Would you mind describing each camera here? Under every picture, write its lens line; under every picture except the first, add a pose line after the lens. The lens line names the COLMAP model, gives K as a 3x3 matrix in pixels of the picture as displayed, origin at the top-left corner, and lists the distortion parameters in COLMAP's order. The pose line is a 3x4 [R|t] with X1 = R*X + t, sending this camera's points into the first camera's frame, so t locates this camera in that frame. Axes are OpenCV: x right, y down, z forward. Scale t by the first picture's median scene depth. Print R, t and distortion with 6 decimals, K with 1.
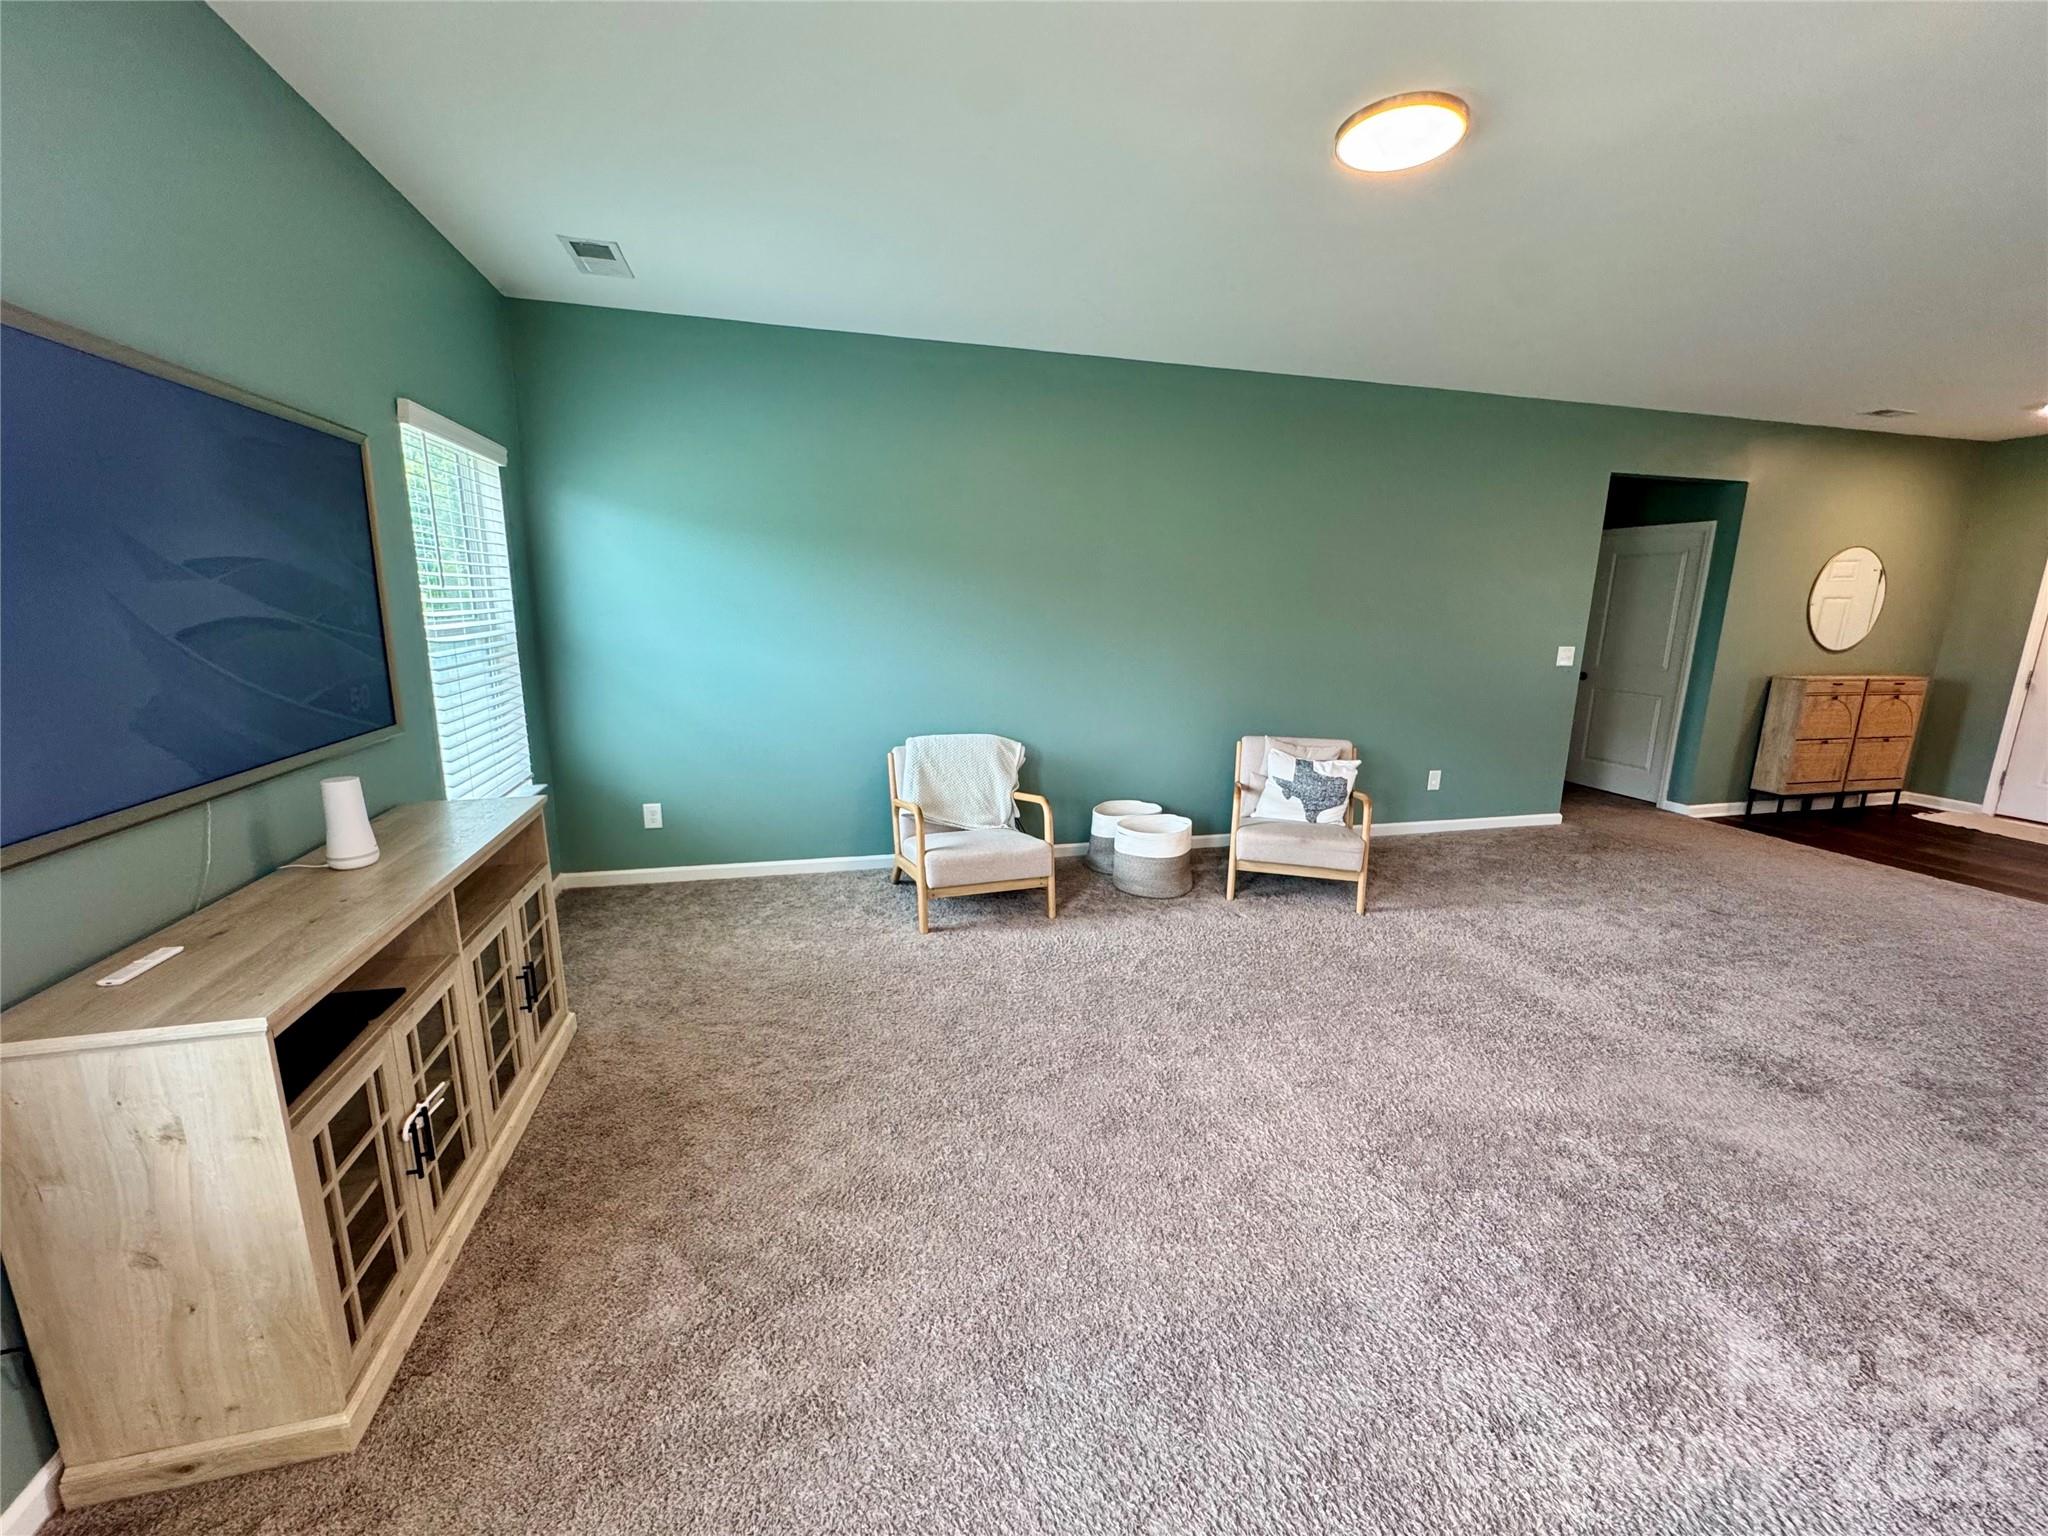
lens RADIAL K [[824.4, 0, 1025.5], [0, 824.4, 772.6], [0, 0, 1]] dist [-0.001477, -0.000183]
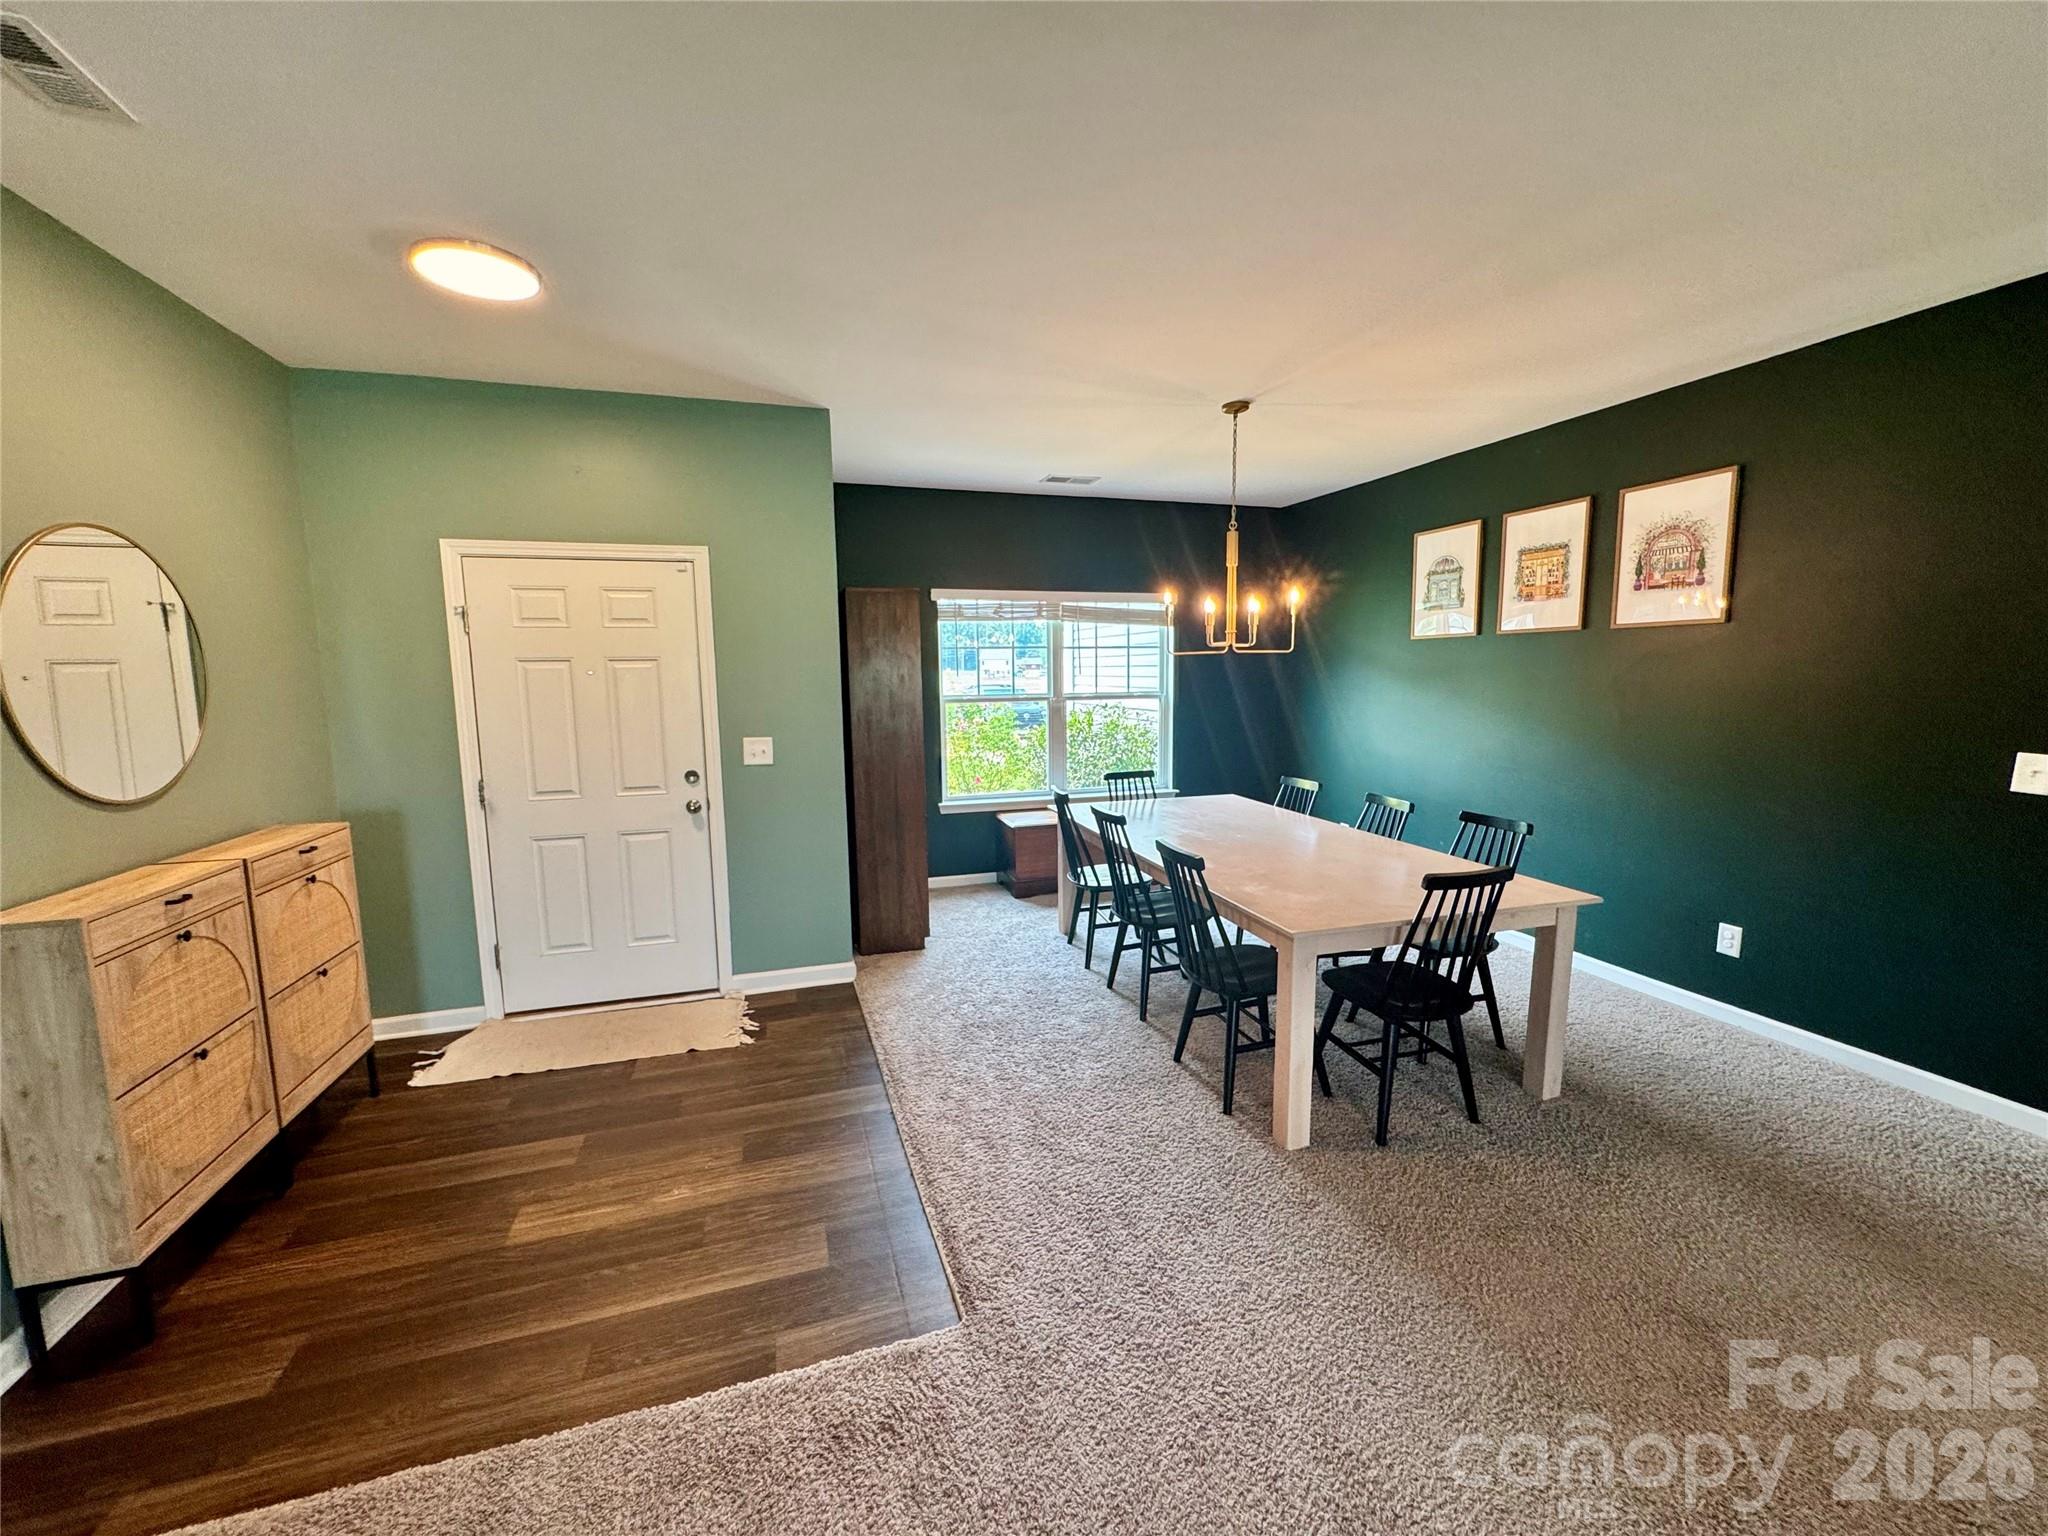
lens RADIAL K [[824.4, 0, 1027.6], [0, 824.4, 767.4], [0, 0, 1]] dist [-0.001477, -0.000183]
pose [[-0.056377, -0.137219, 0.988935, 0.596721], [0.217908, 0.964940, 0.146312, -0.129249], [-0.974340, 0.223745, -0.024499, 0.611722]]
